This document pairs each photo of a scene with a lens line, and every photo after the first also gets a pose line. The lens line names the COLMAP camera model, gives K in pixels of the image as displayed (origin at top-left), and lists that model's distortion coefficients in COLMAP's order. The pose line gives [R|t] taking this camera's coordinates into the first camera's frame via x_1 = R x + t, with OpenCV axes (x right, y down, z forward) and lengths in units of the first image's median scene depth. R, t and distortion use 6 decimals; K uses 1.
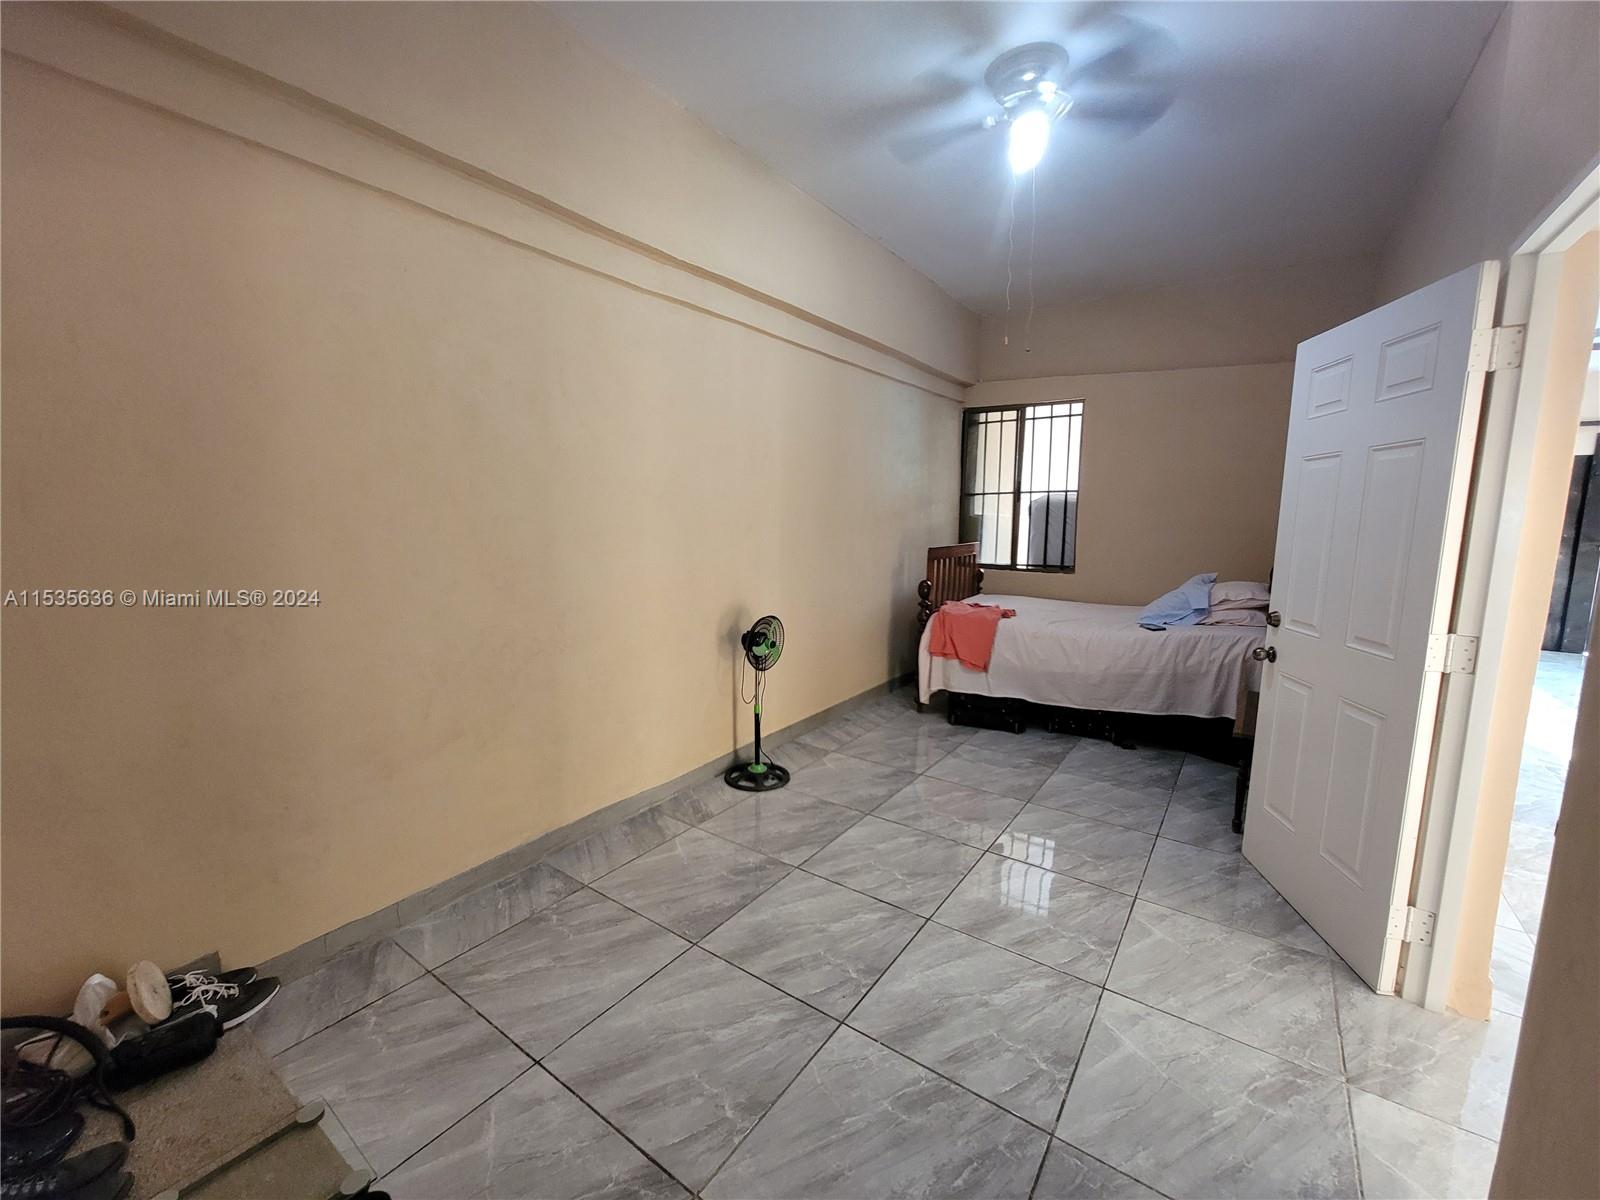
lens RADIAL K [[645.5, 0, 801.8], [0, 645.5, 605.6], [0, 0, 1]] dist [-0.002373, -0.000313]
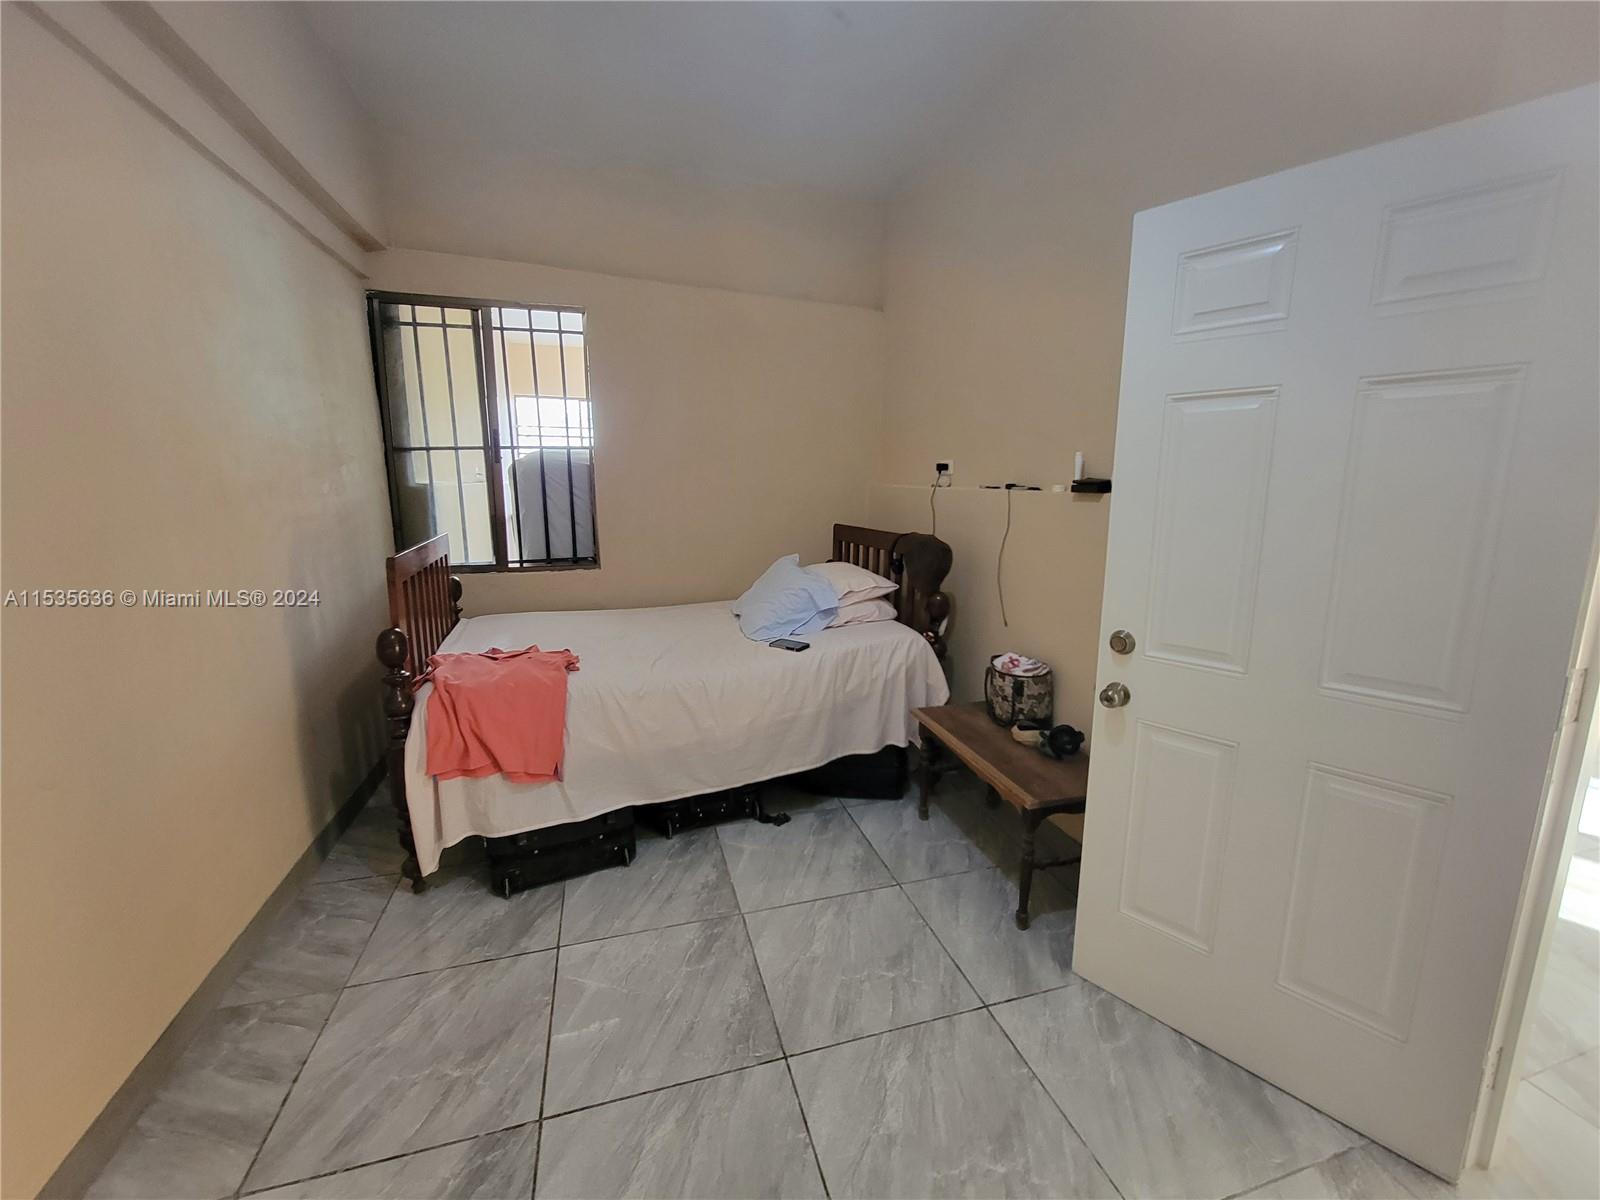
lens RADIAL K [[641.0, 0, 801.4], [0, 641.0, 607.4], [0, 0, 1]] dist [-0.007190, 0.000093]
pose [[0.613428, -0.157958, 0.773793, 0.019785], [0.116737, 0.987167, 0.108971, -0.070158], [-0.781075, 0.023485, 0.623996, 0.488353]]
